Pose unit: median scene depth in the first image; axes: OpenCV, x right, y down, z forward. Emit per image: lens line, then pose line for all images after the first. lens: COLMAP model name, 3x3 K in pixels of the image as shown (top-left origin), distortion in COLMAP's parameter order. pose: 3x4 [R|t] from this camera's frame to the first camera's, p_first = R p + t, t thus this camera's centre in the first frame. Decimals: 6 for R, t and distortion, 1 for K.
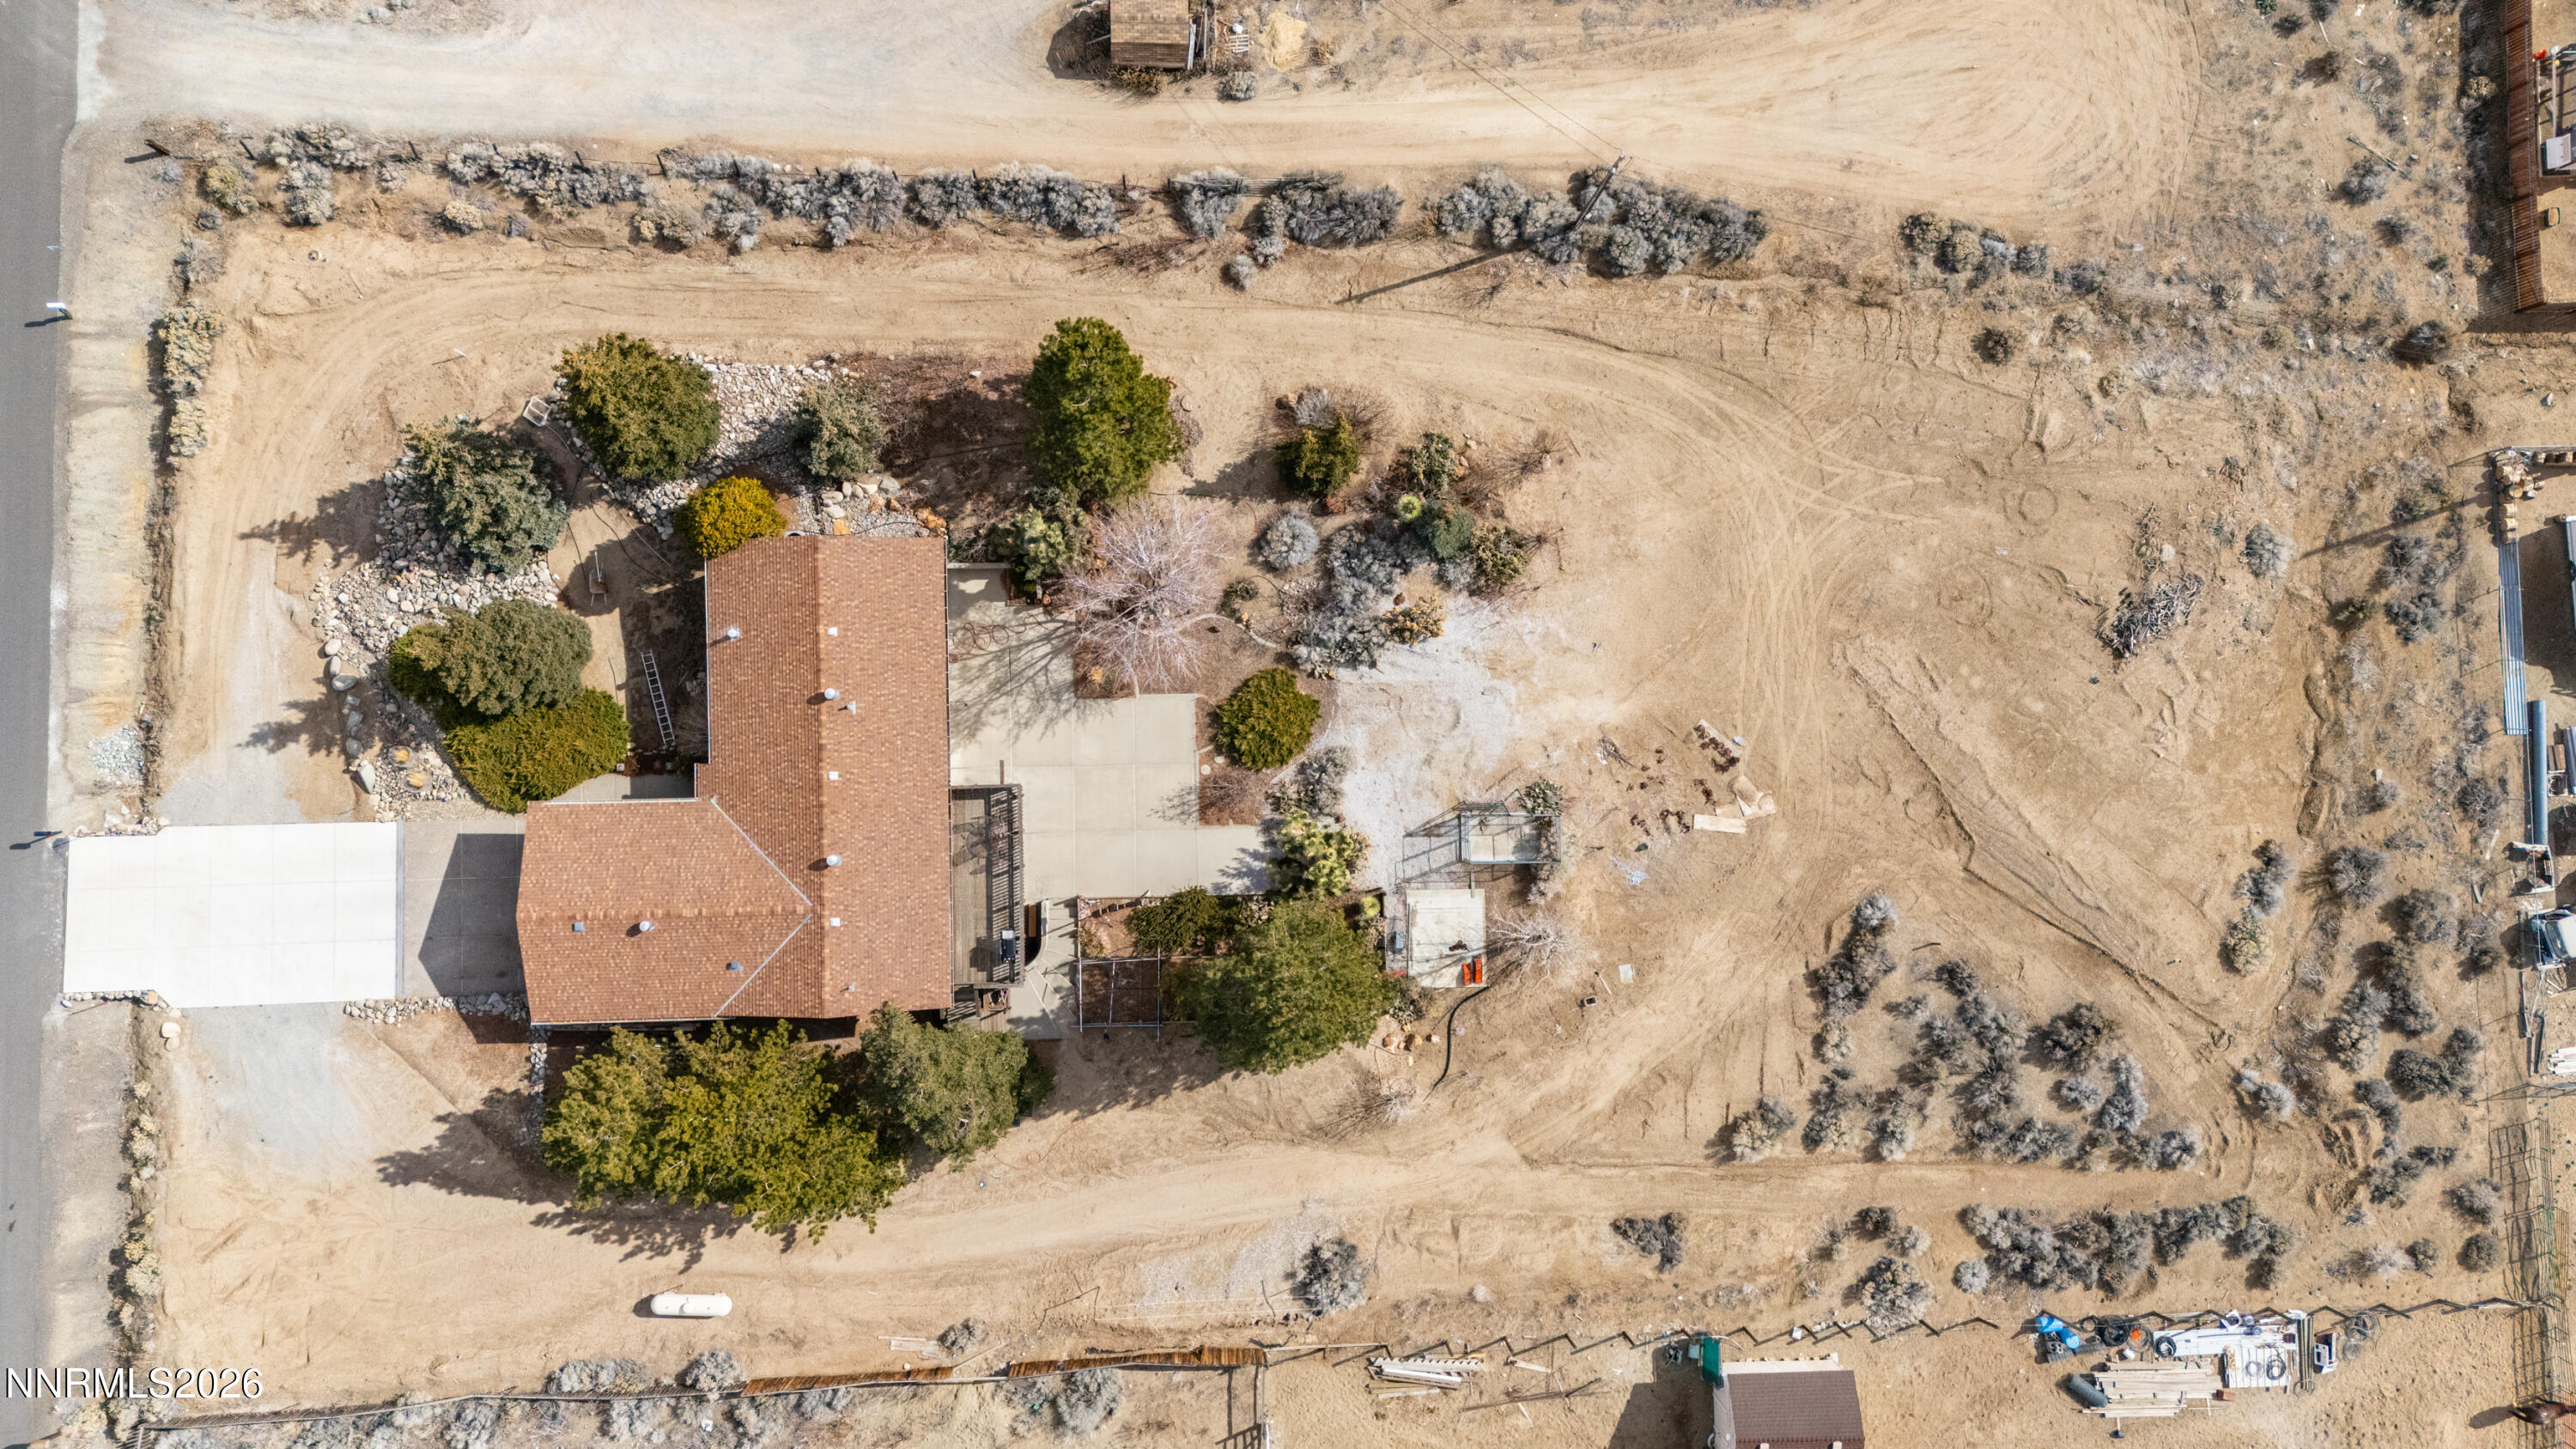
lens RADIAL K [[1876.3, 0, 1286.4], [0, 1876.3, 724.2], [0, 0, 1]] dist [0.087022, -0.083133]
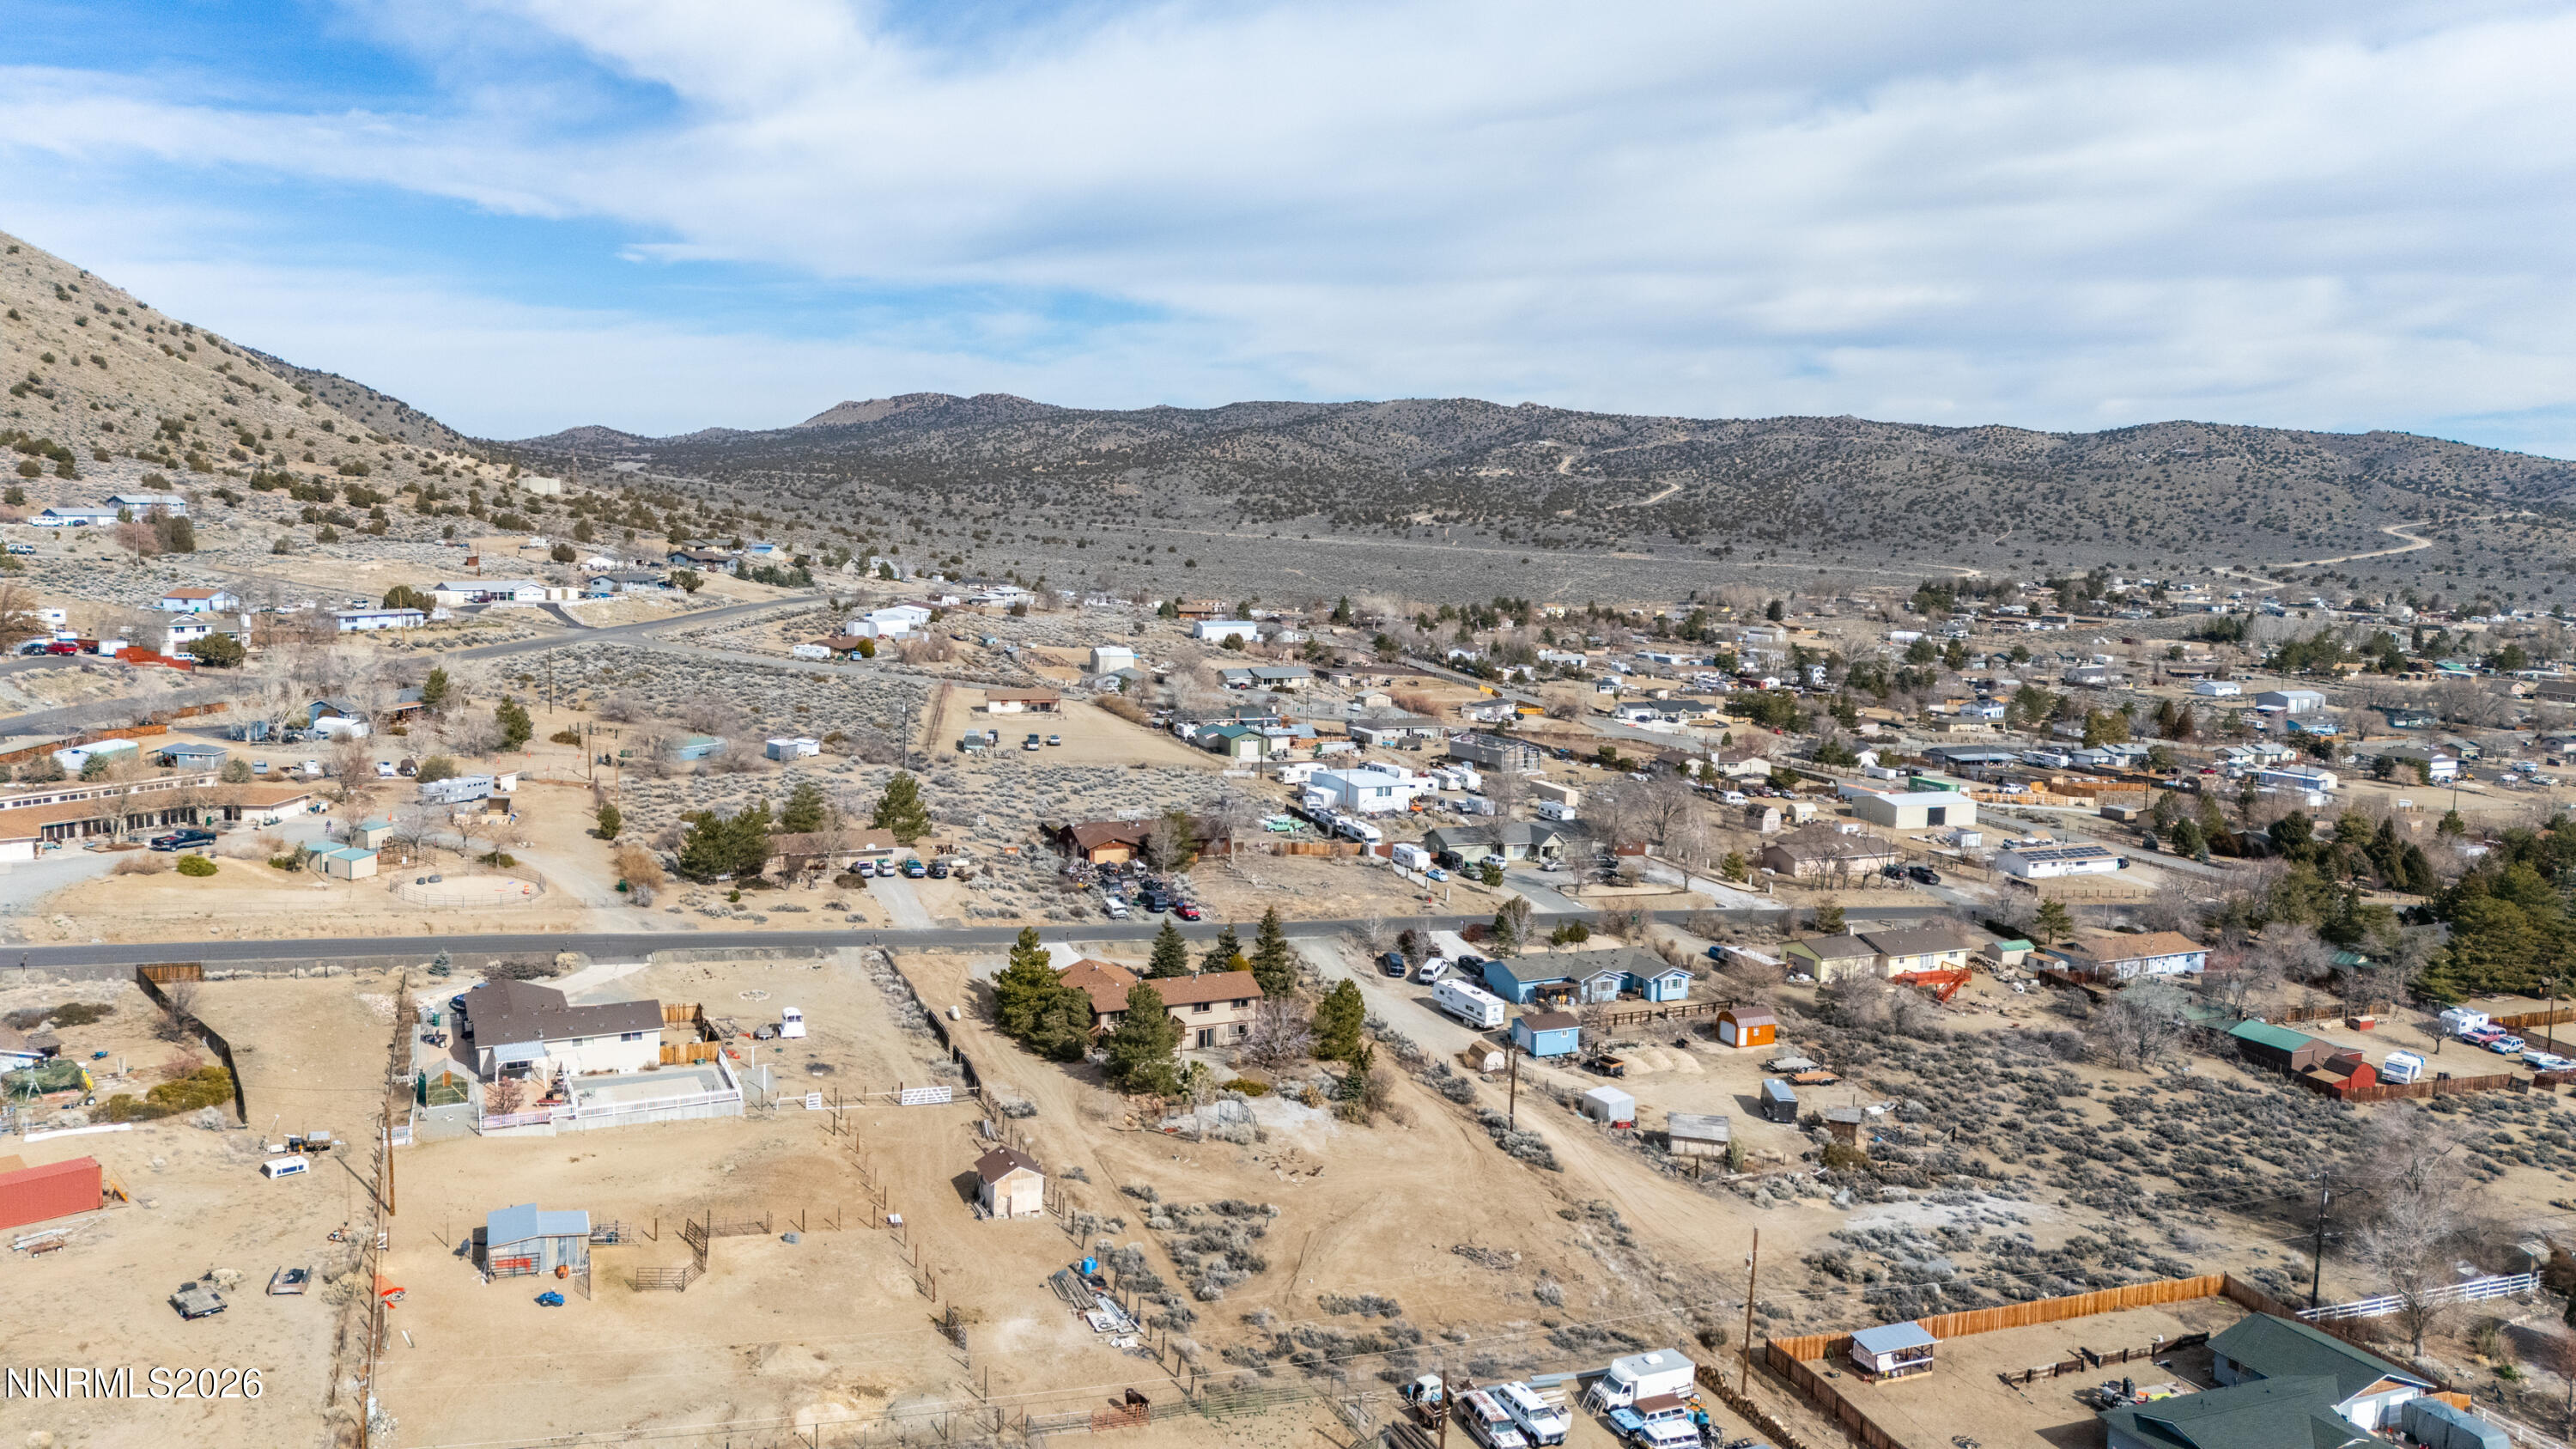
lens RADIAL K [[1876.3, 0, 1291.2], [0, 1876.3, 716.0], [0, 0, 1]] dist [0.087022, -0.083133]
pose [[0.396497, 0.103716, -0.912159, 1.989117], [-0.917849, 0.024725, -0.396159, 0.816339], [-0.018535, 0.994300, 0.104999, 0.308432]]
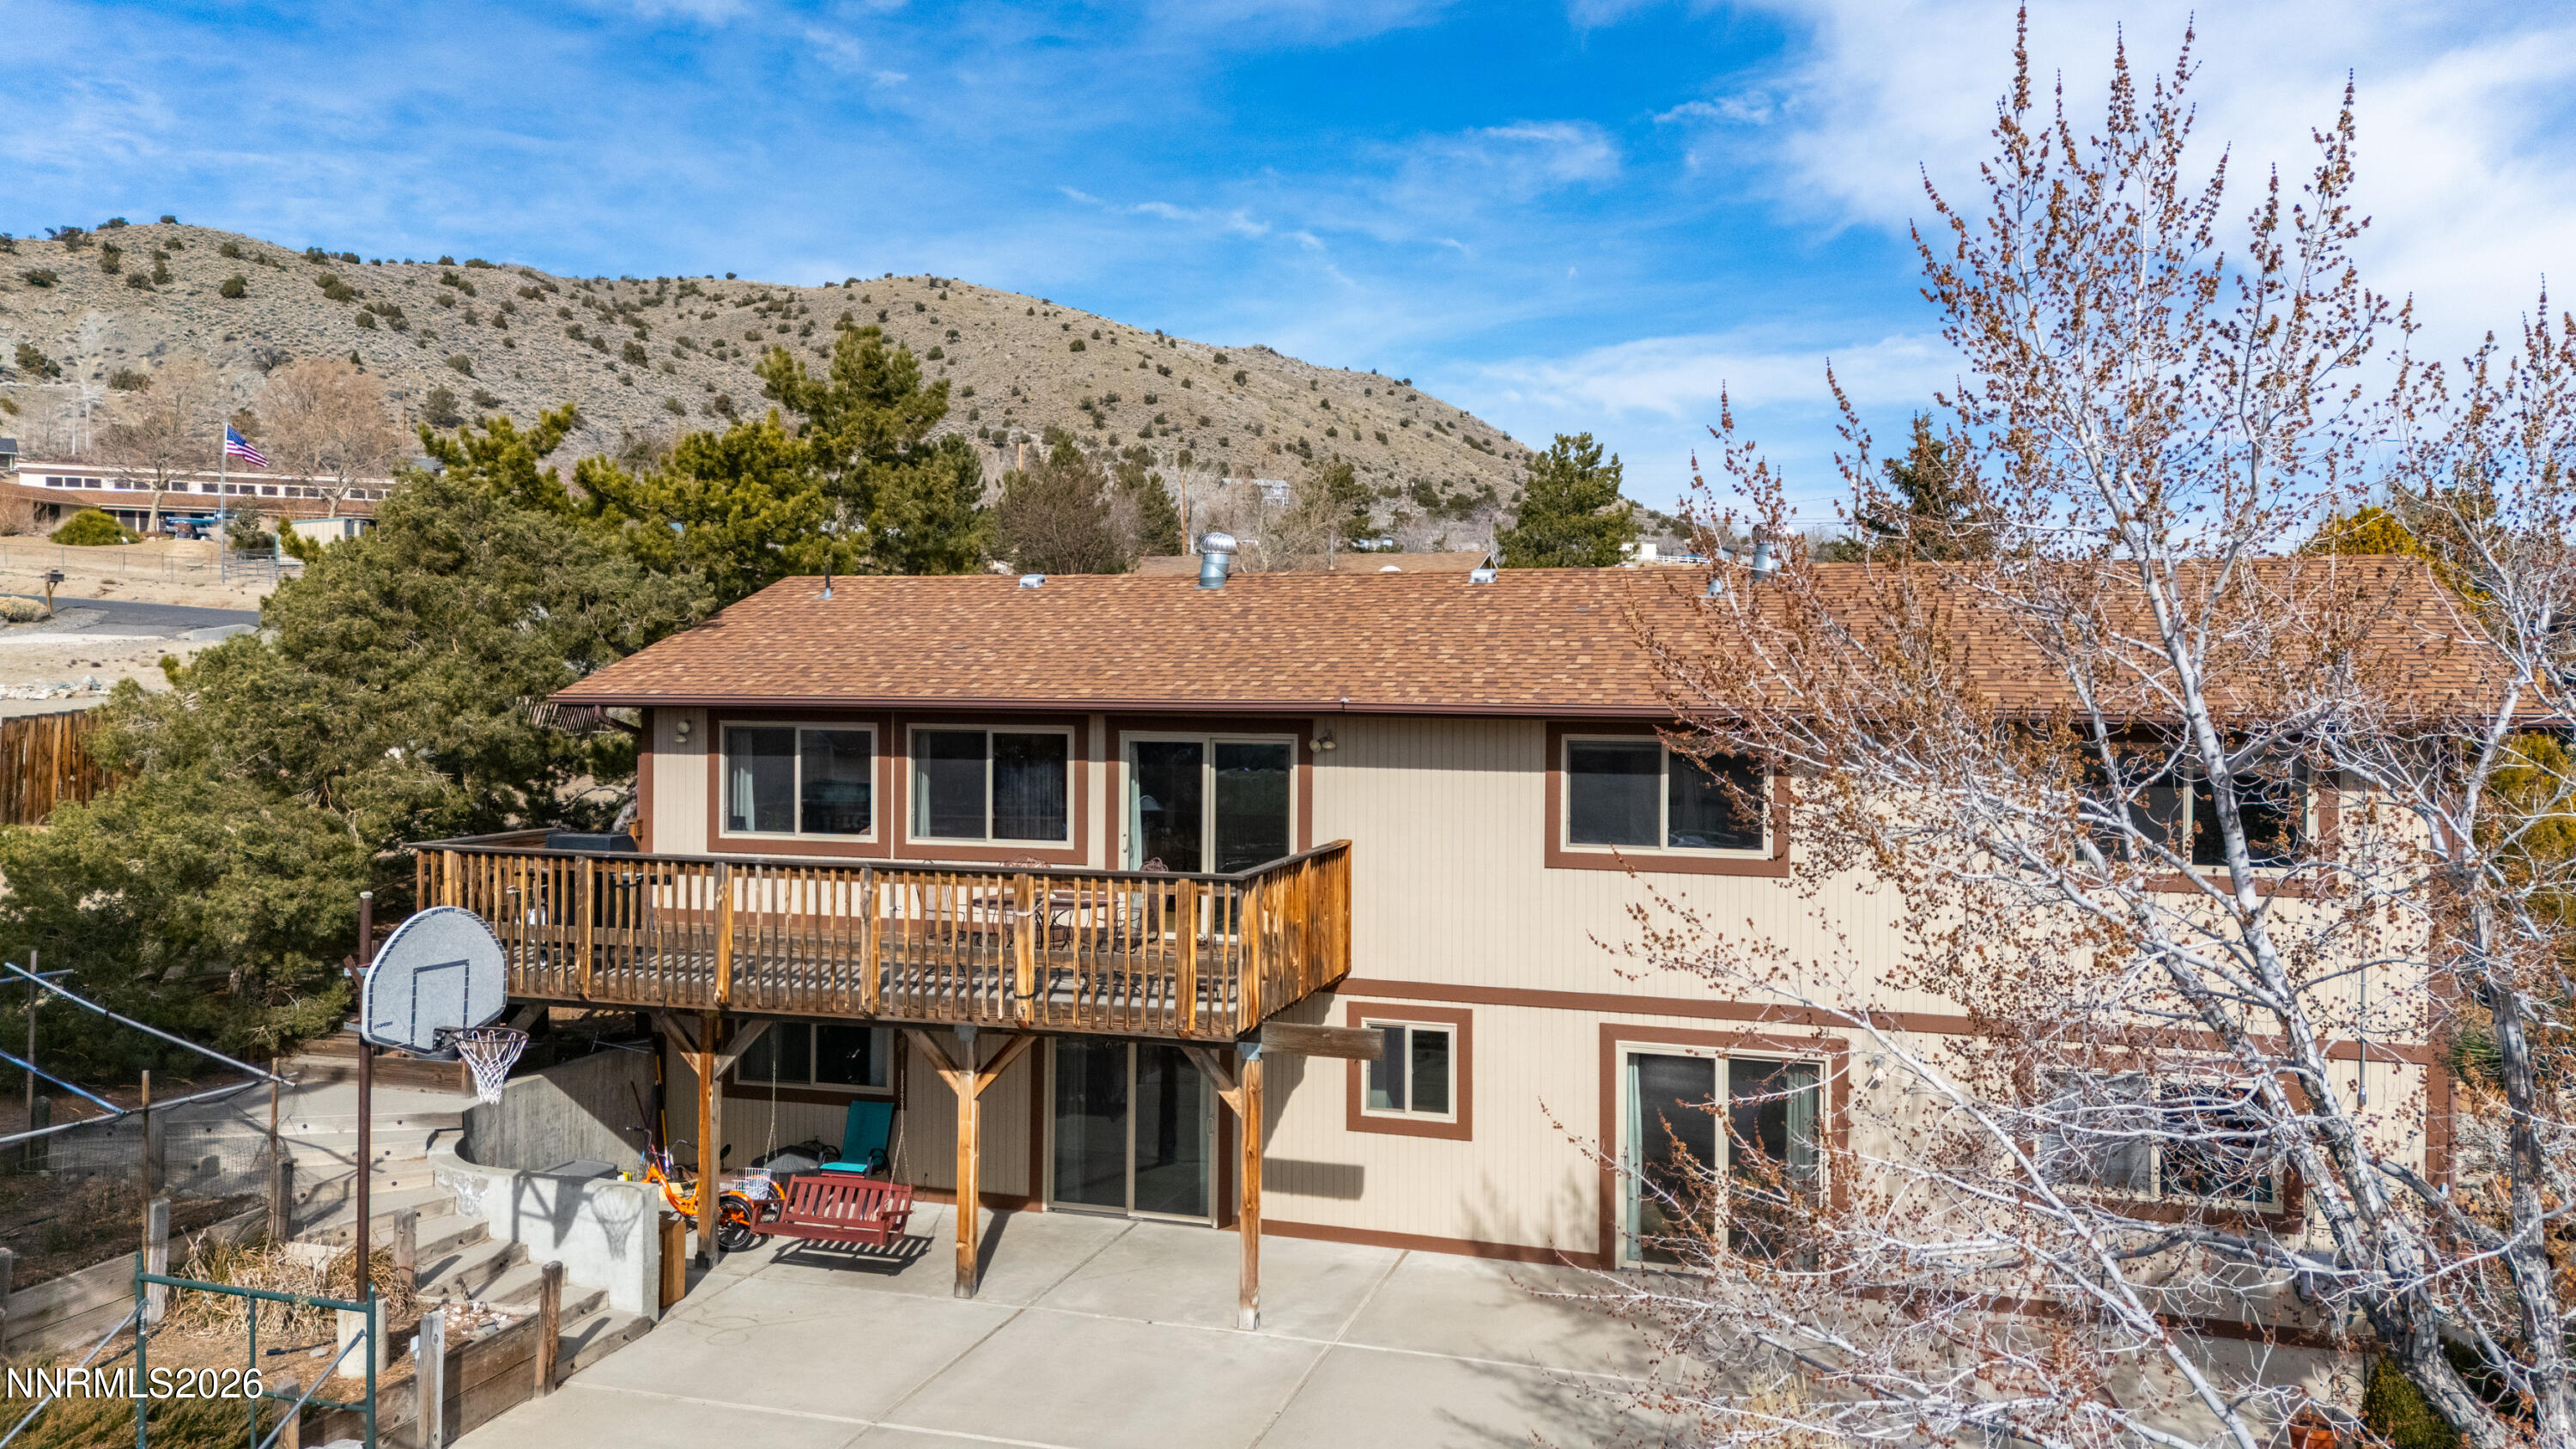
lens RADIAL K [[1876.3, 0, 1295.7], [0, 1876.3, 644.3], [0, 0, 1]] dist [0.087022, -0.083133]
pose [[-0.312135, -0.029214, -0.949589, 0.044149], [-0.949968, -0.002494, 0.312336, -0.034288], [-0.011493, 0.999570, -0.026974, 0.911687]]
